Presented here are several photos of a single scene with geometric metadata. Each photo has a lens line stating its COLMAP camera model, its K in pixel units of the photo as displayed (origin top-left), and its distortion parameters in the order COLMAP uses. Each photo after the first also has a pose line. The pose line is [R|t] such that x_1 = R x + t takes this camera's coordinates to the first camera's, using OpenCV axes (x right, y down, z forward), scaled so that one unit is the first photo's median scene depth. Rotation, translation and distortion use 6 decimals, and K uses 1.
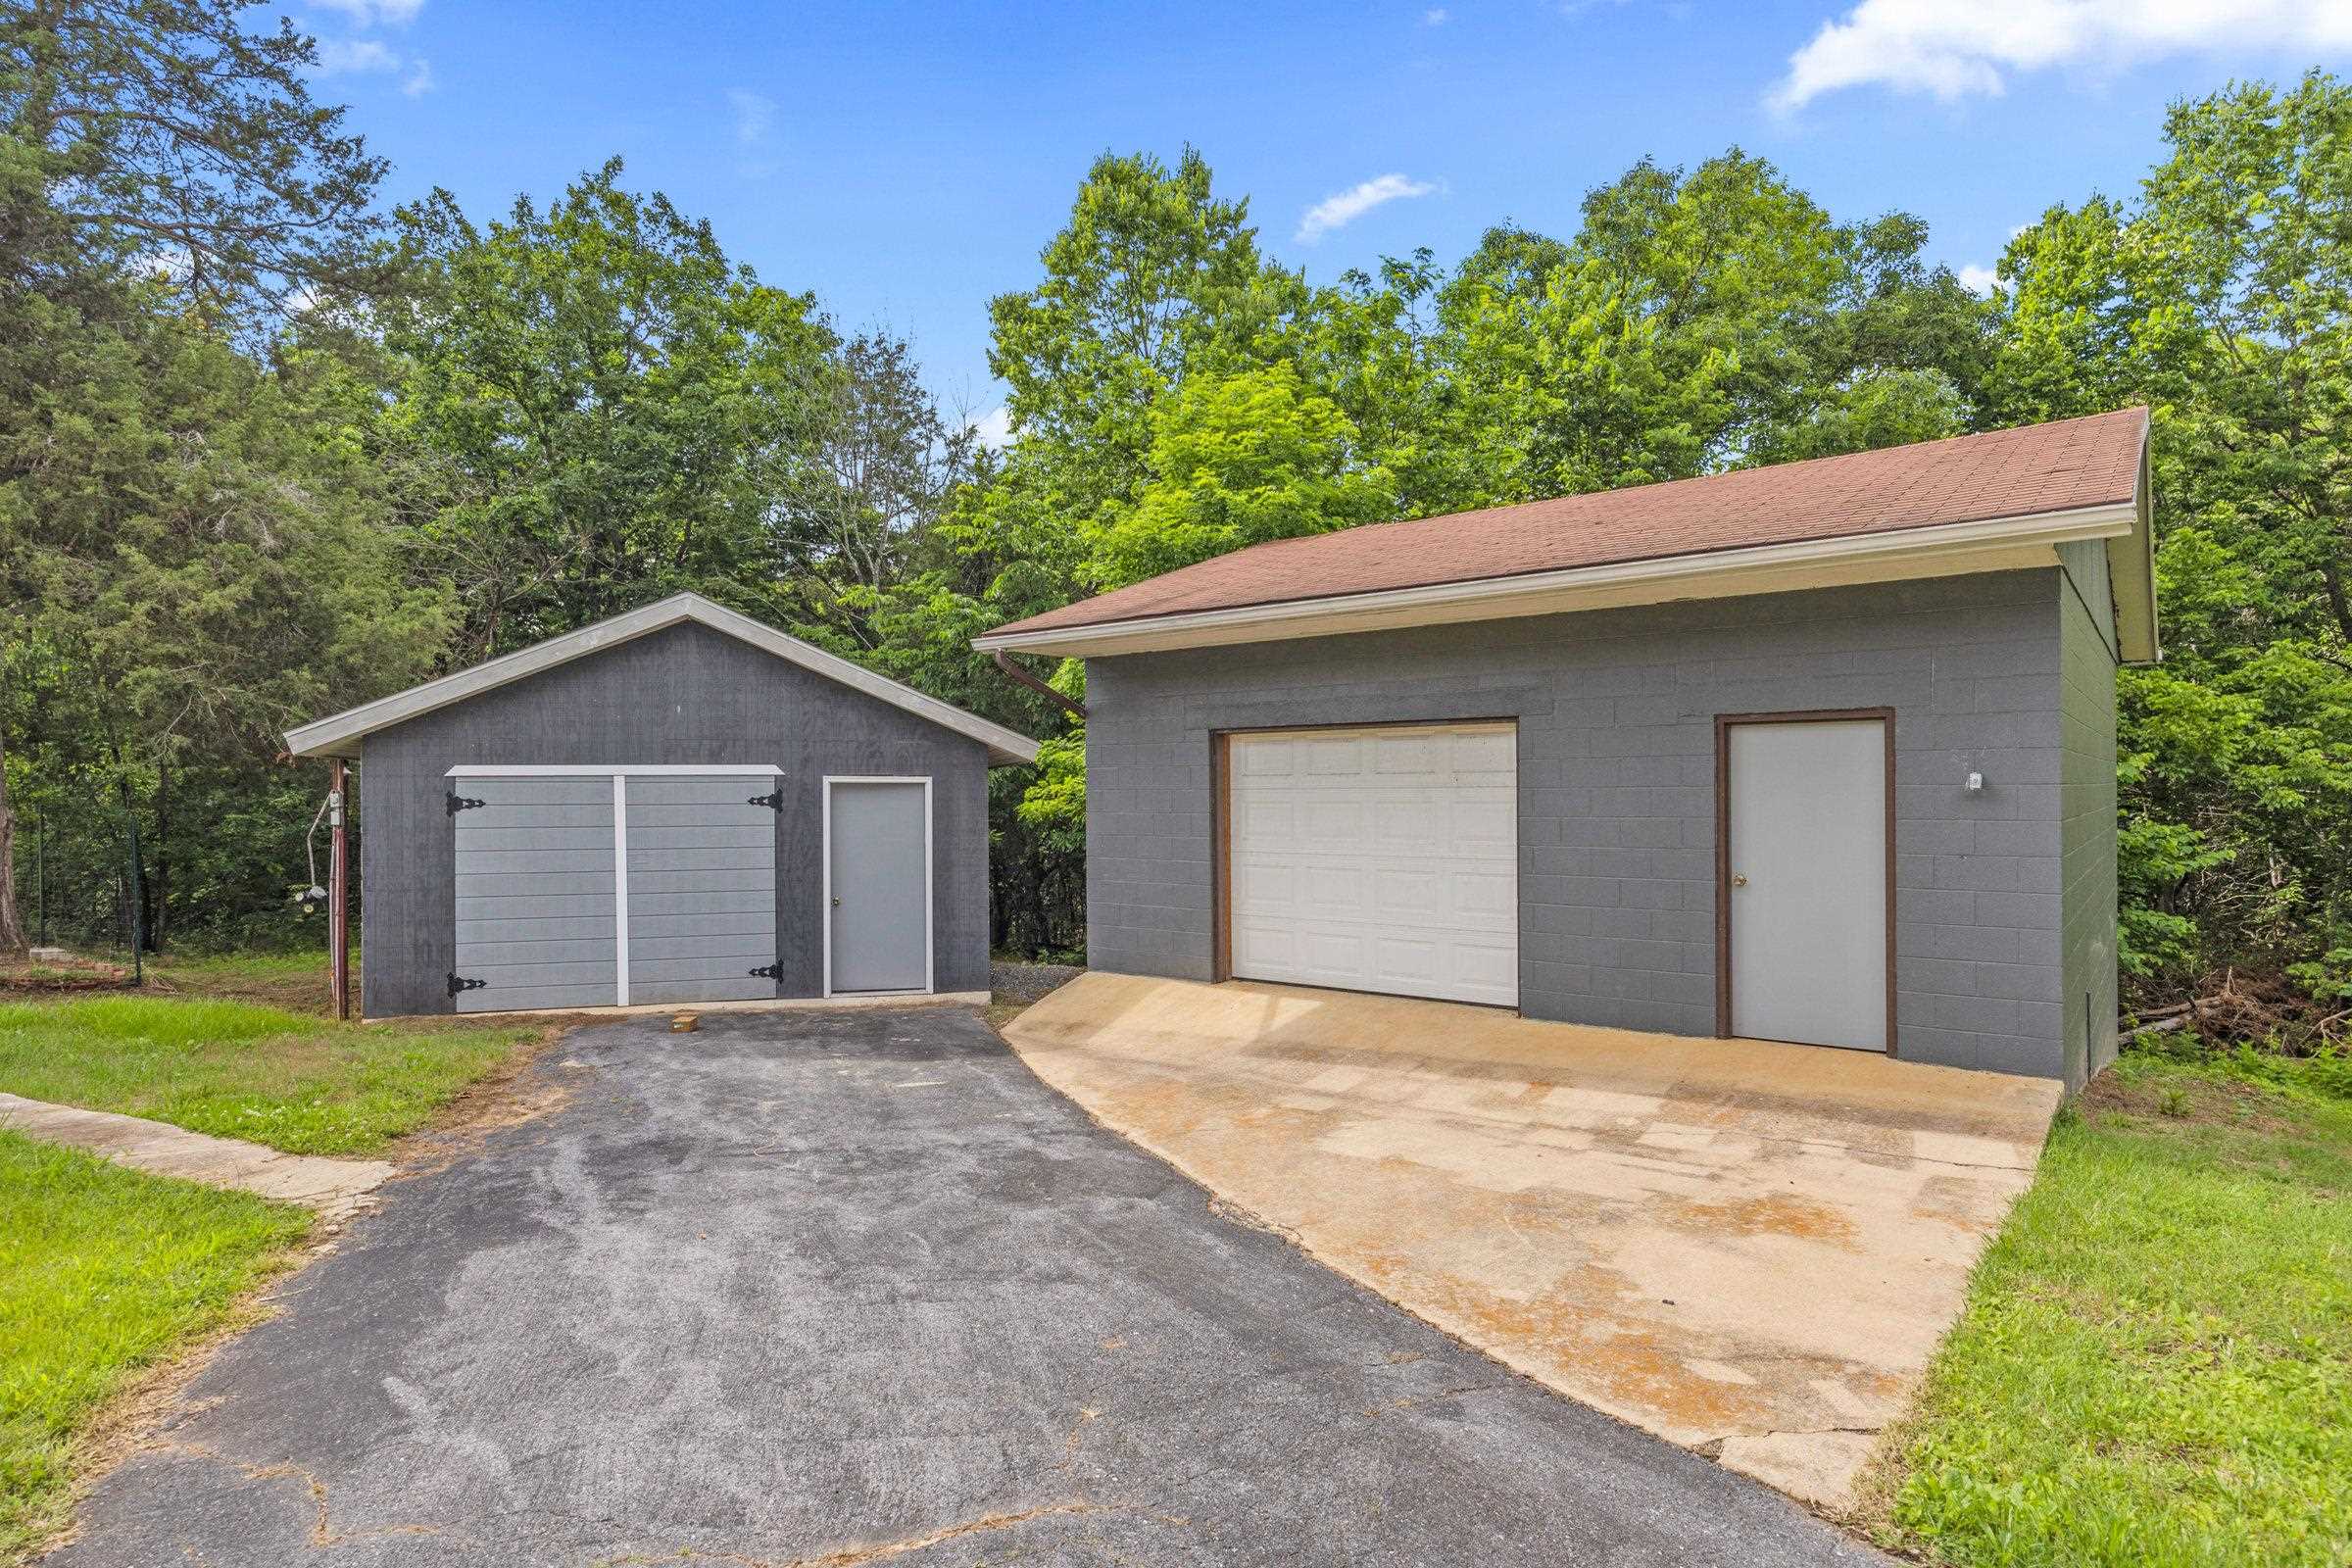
lens RADIAL K [[1320.6, 0, 1173.8], [0, 1320.6, 790.2], [0, 0, 1]] dist [-0.002991, -0.000505]
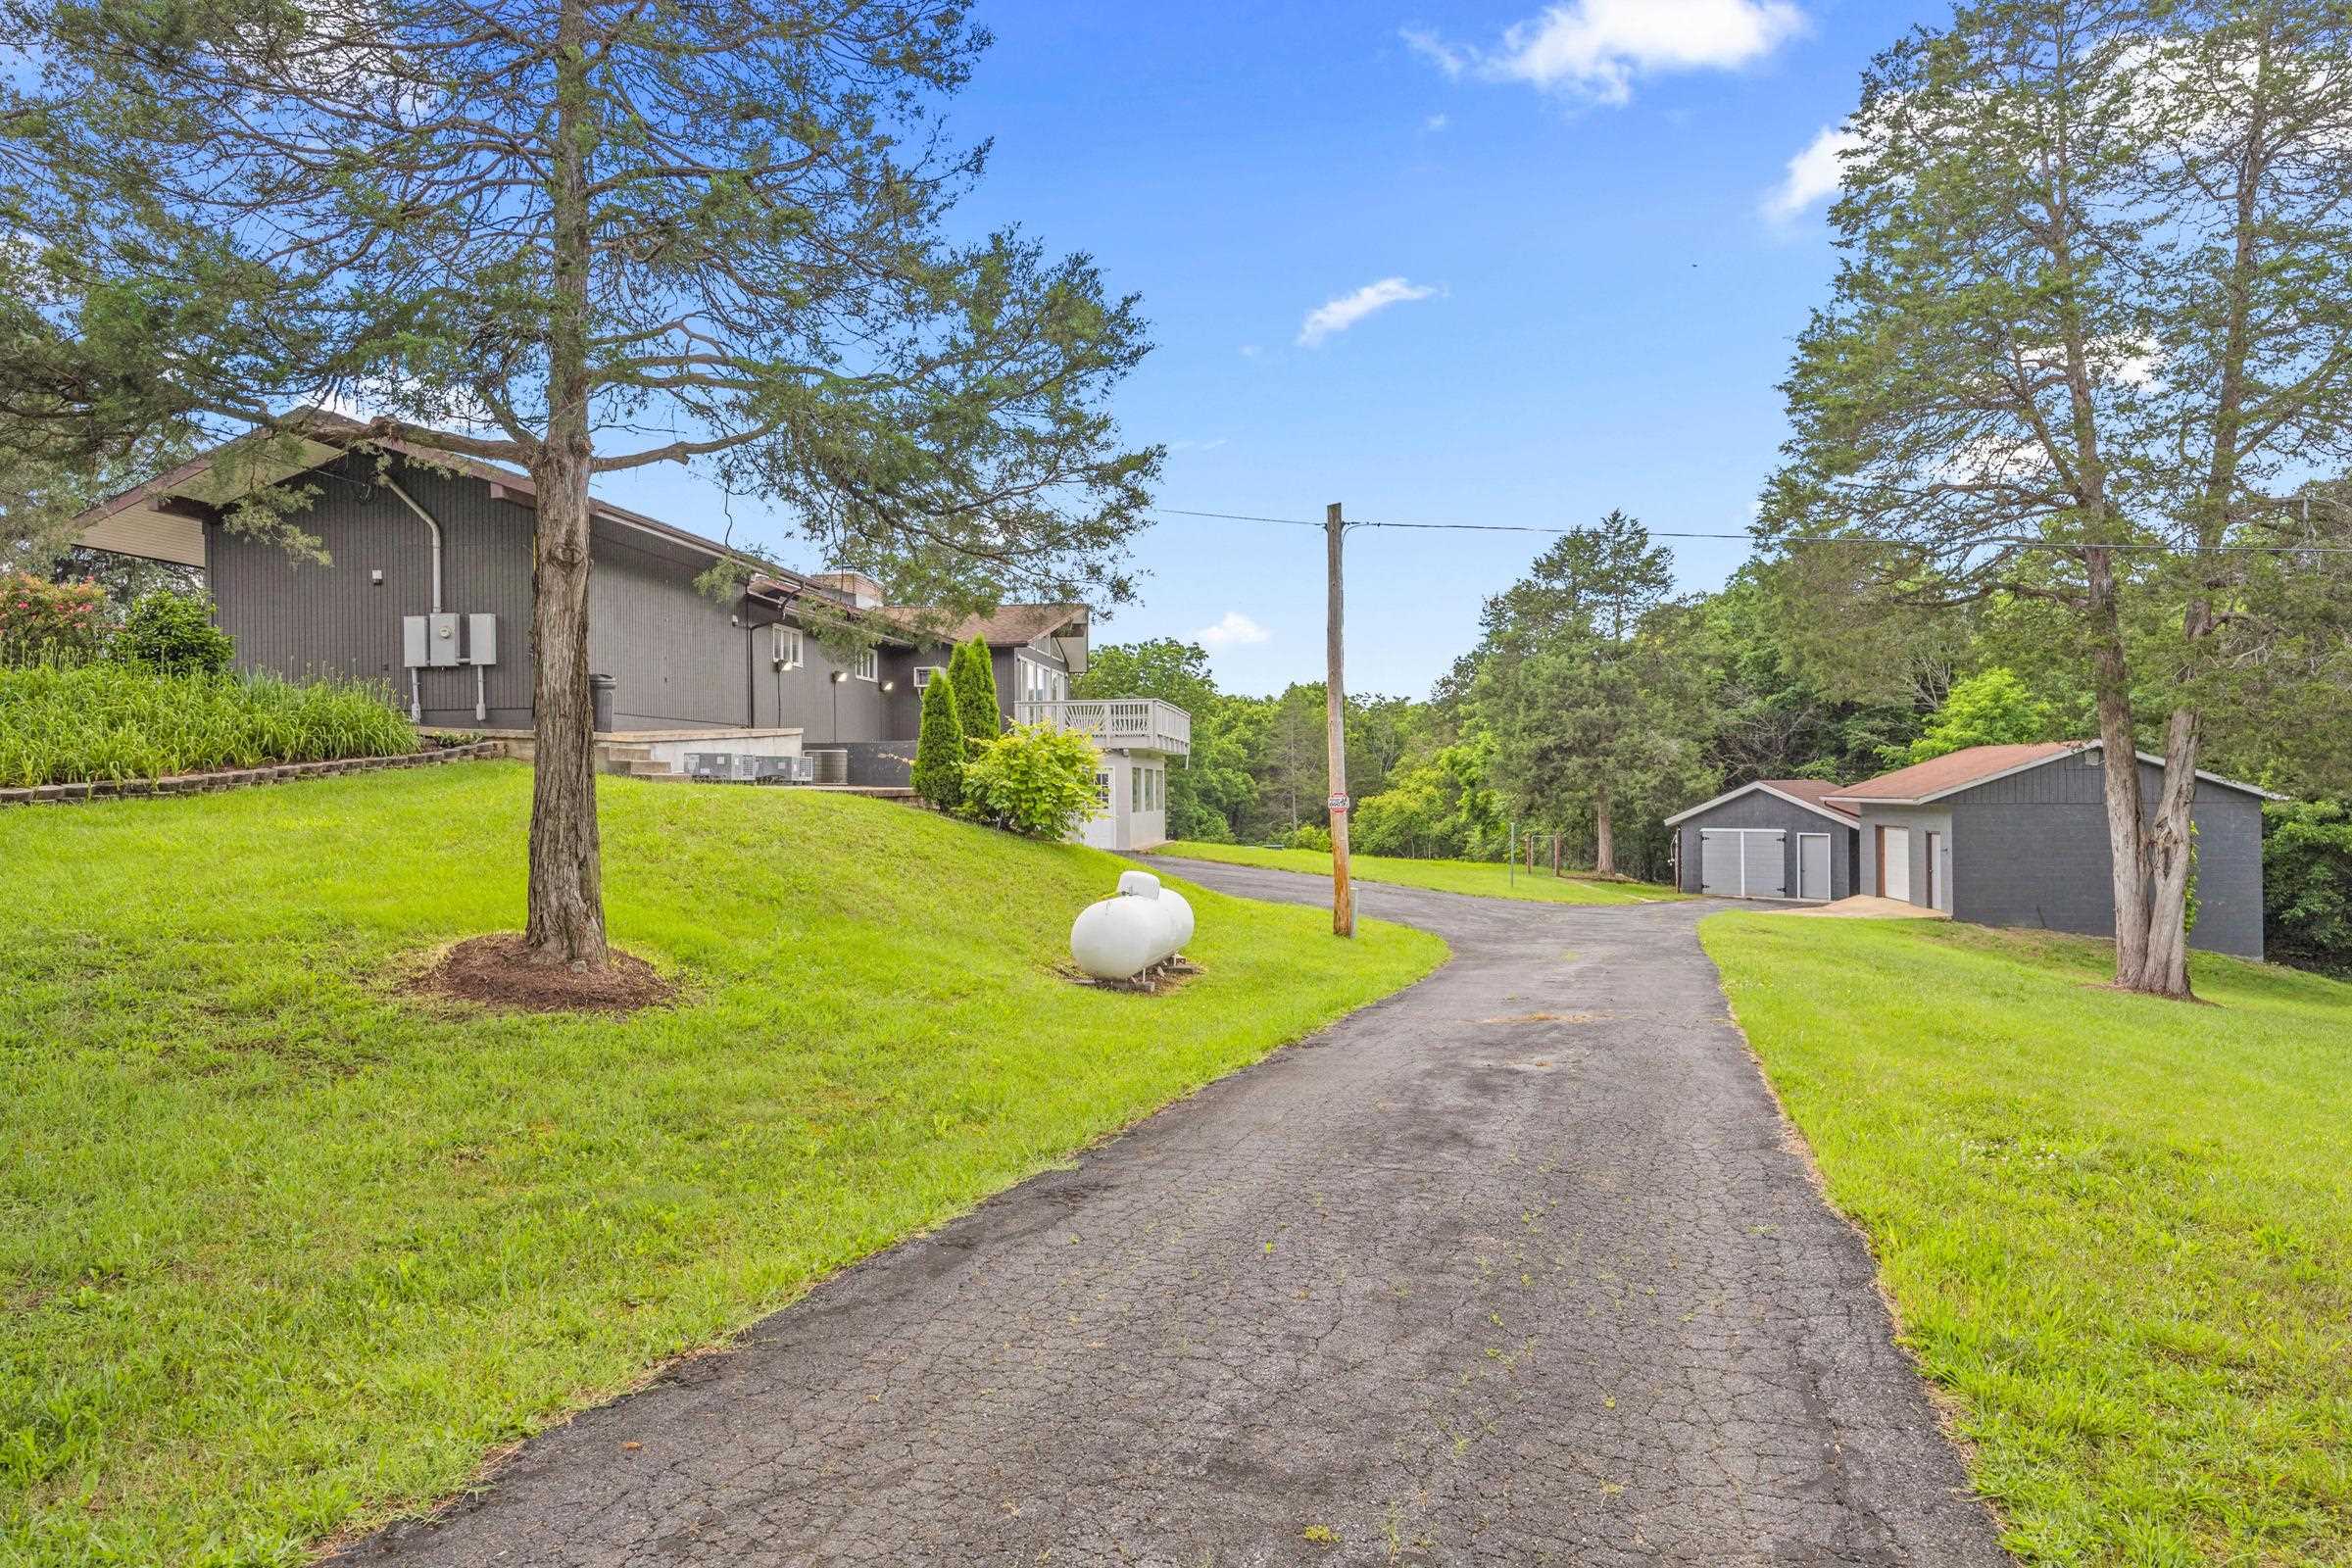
lens RADIAL K [[1559.2, 0, 1175.2], [0, 1559.2, 788.9], [0, 0, 1]] dist [0.000513, 0.000025]
pose [[0.536521, 0.000471, -0.843887, 2.324455], [-0.000865, 1.000000, 0.000008, -0.125001], [0.843886, 0.000726, 0.536522, -2.573141]]
